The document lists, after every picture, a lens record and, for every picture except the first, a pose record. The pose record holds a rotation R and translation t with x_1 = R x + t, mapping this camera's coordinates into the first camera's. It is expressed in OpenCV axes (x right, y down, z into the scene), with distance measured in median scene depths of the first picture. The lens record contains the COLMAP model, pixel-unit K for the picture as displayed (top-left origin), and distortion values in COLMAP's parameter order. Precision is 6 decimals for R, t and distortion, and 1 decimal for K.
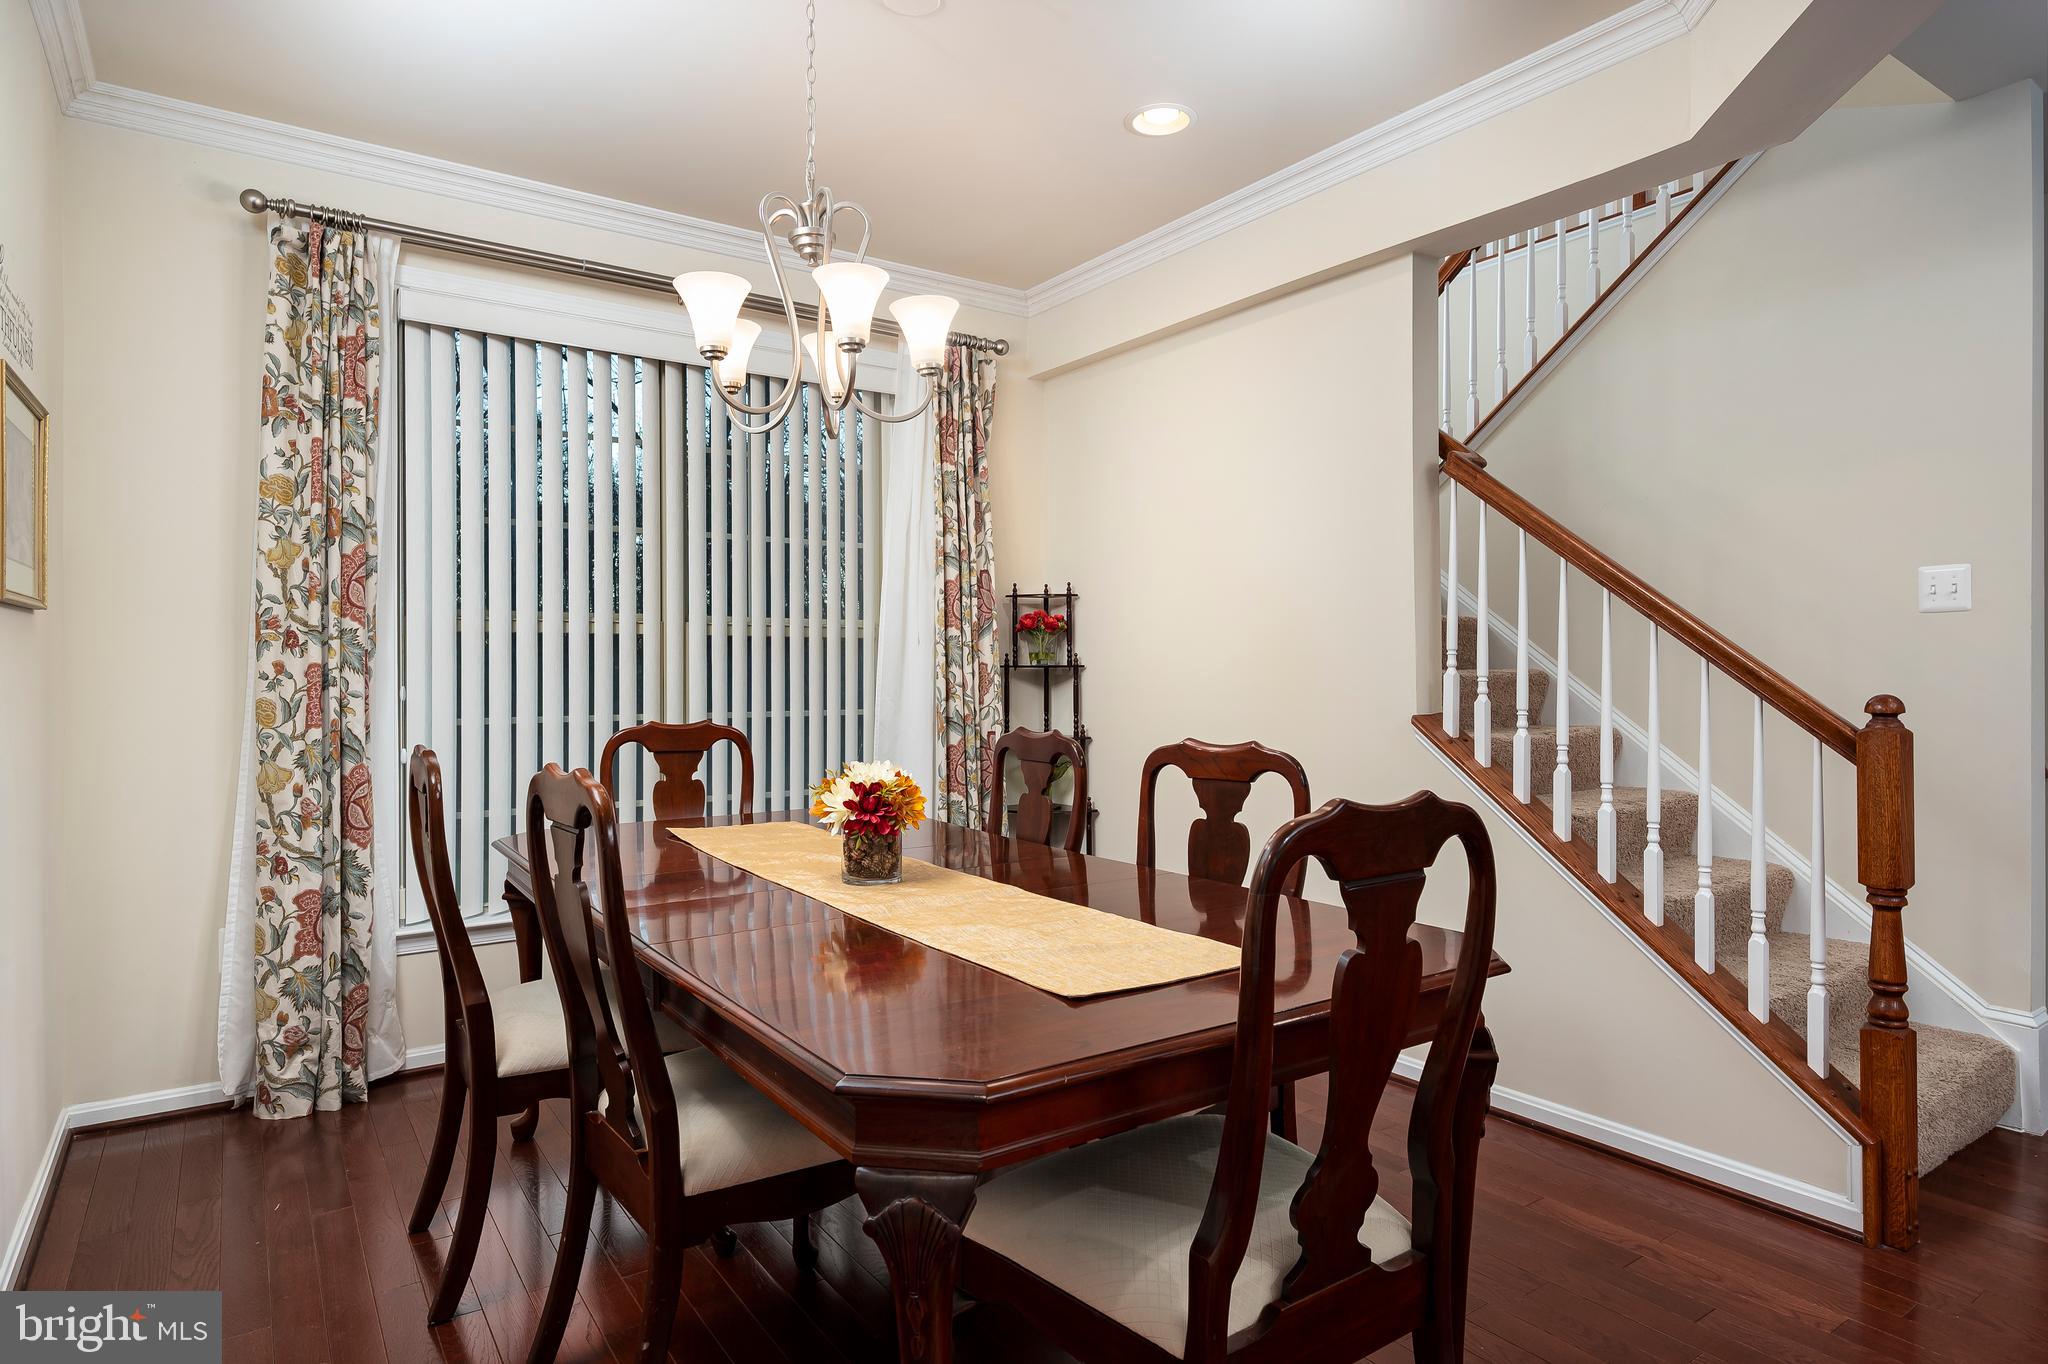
lens RADIAL K [[1132.0, 0, 1024.2], [0, 1132.0, 669.3], [0, 0, 1]] dist [0.002654, 0.000467]
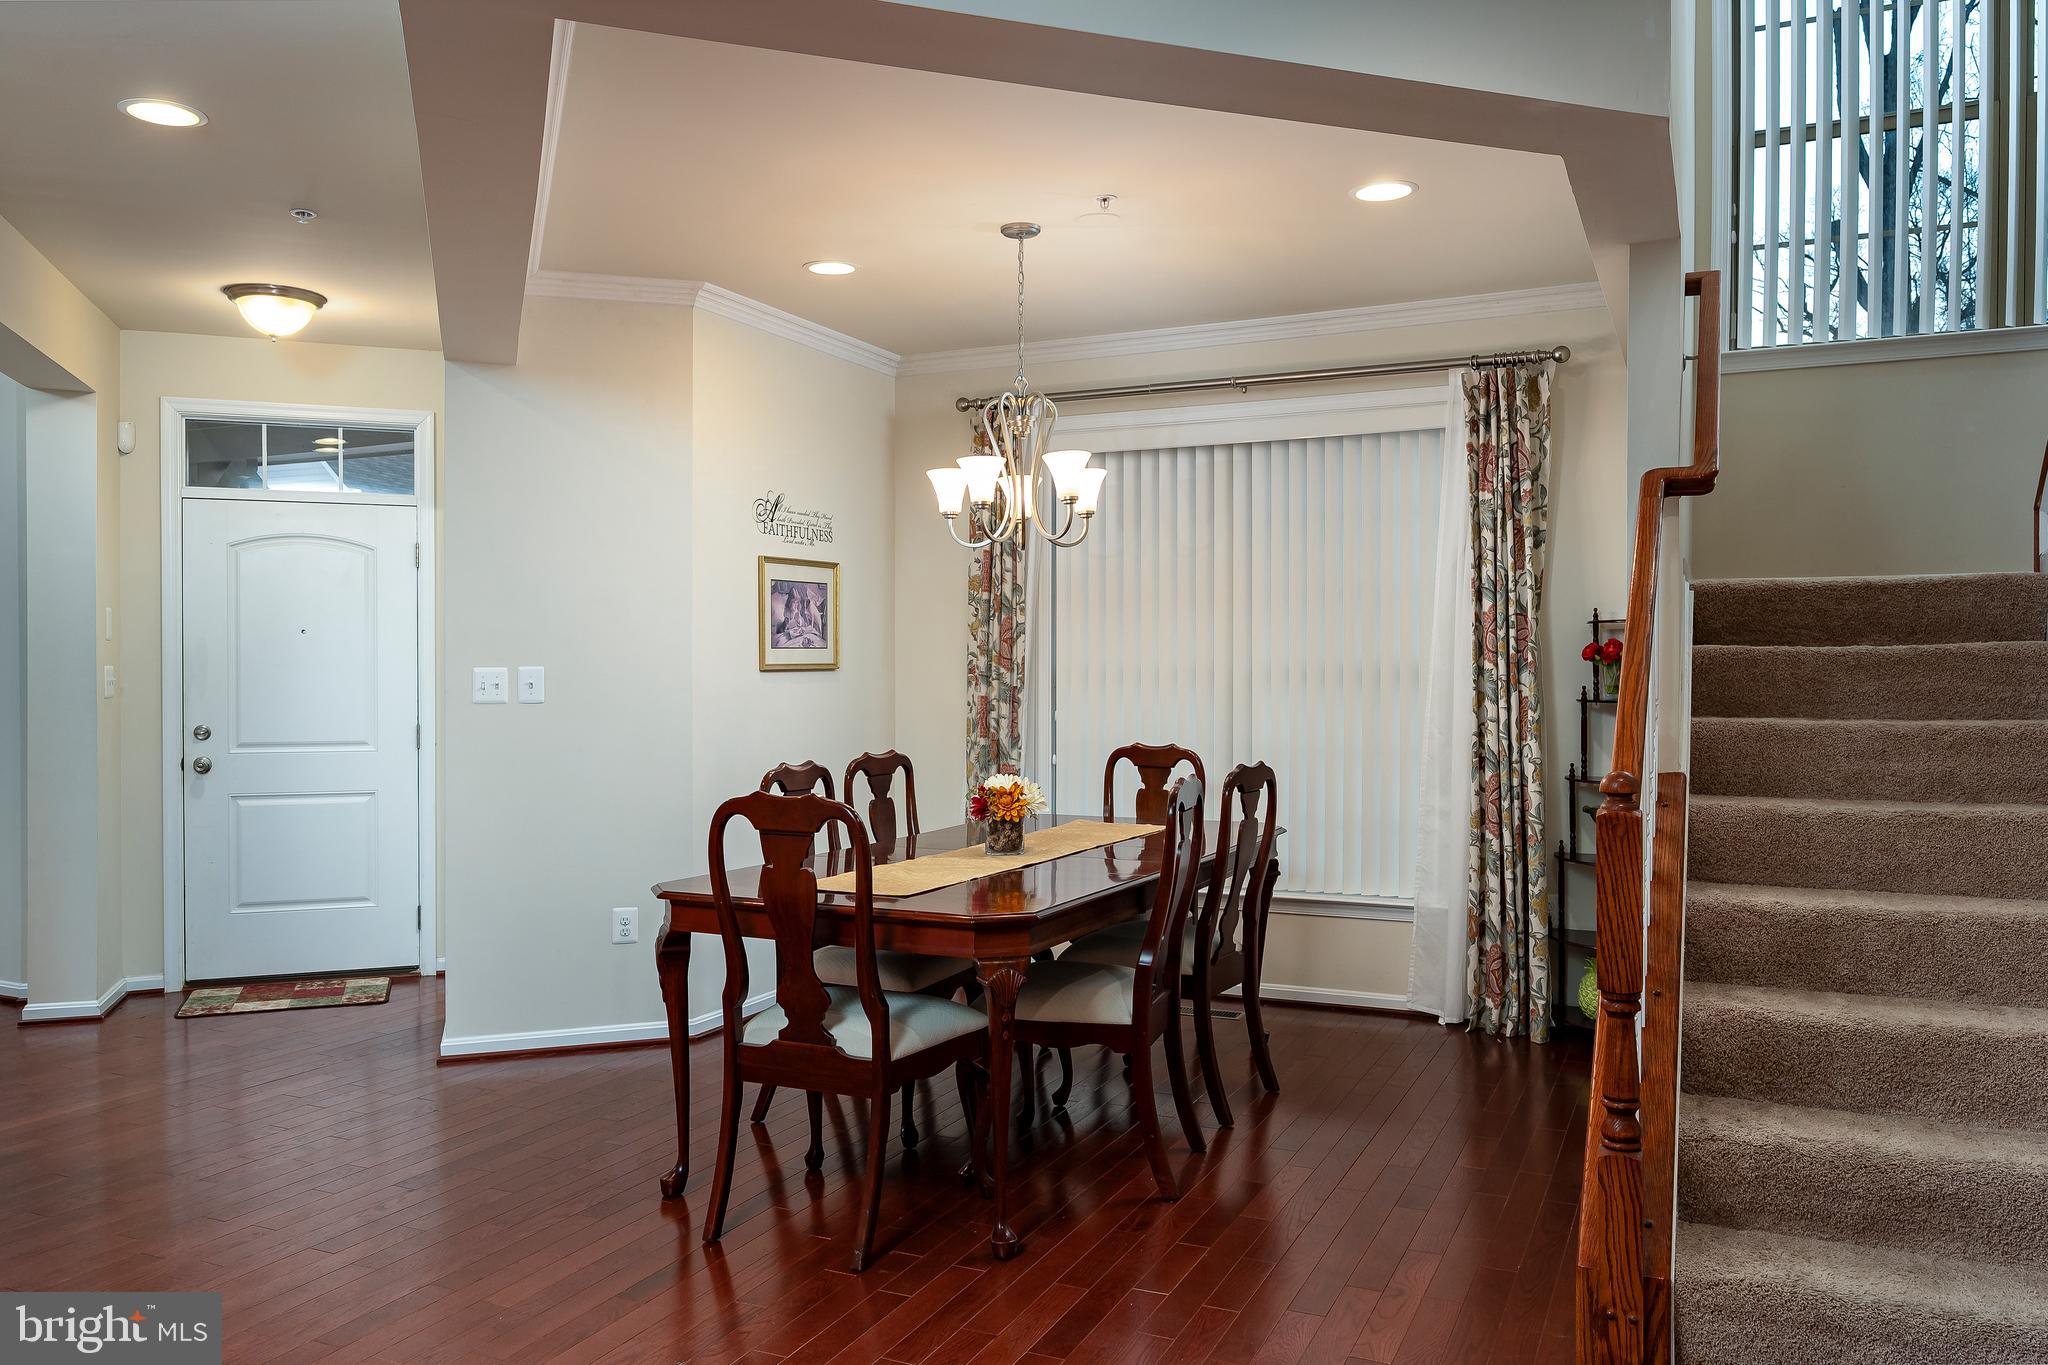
lens RADIAL K [[1486.8, 0, 1024.9], [0, 1486.8, 686.8], [0, 0, 1]] dist [-0.001241, -0.001911]
pose [[0.507008, 0.000619, -0.861941, 0.831970], [-0.005067, 0.999985, -0.002263, -0.009962], [0.861926, 0.005515, 0.507004, 0.015050]]
